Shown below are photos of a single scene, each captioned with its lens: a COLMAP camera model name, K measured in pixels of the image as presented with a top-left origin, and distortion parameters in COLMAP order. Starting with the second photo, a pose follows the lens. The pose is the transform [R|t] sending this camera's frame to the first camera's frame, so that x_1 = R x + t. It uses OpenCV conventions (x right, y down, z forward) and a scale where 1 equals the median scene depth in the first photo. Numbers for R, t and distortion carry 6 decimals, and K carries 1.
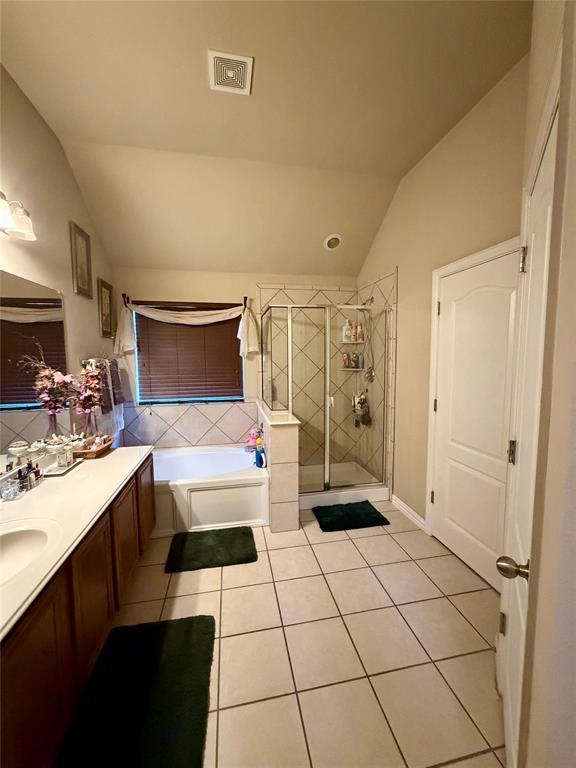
lens RADIAL K [[303.7, 0, 288.3], [0, 303.7, 382.4], [0, 0, 1]] dist [0.000709, -0.000624]
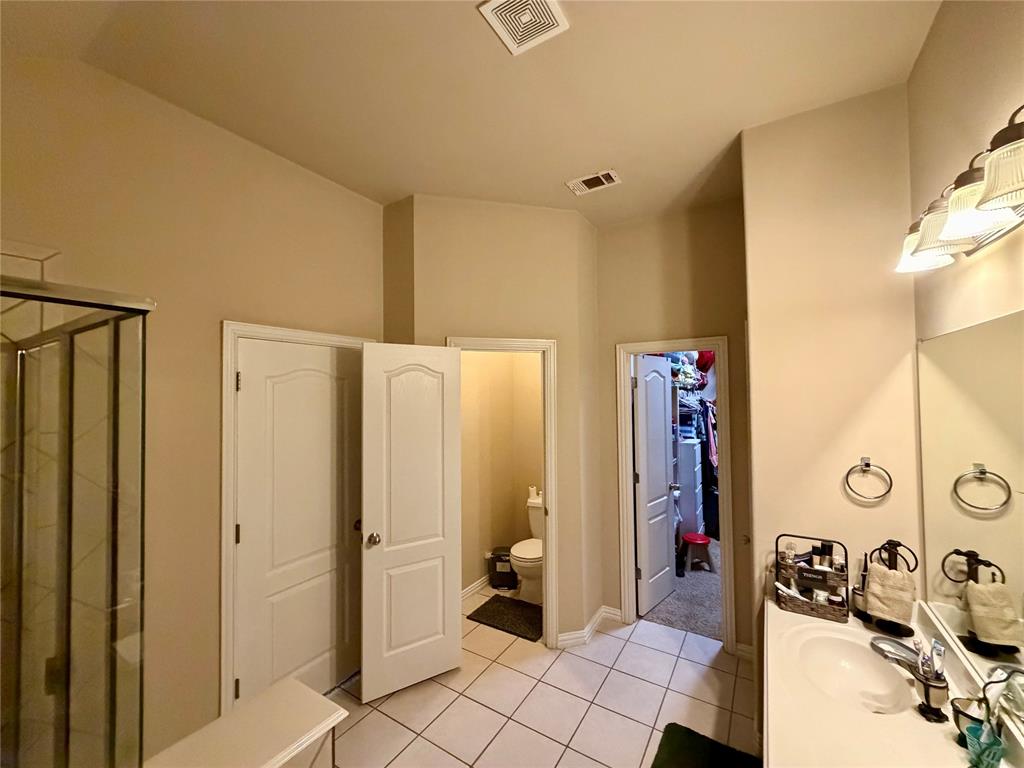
lens RADIAL K [[405.0, 0, 513.7], [0, 405.0, 384.4], [0, 0, 1]] dist [0.000709, -0.000624]
pose [[-0.725333, 0.023151, 0.688008, -0.548749], [0.068021, 0.996954, 0.038164, -0.241684], [-0.685029, 0.074481, -0.724698, 1.275066]]
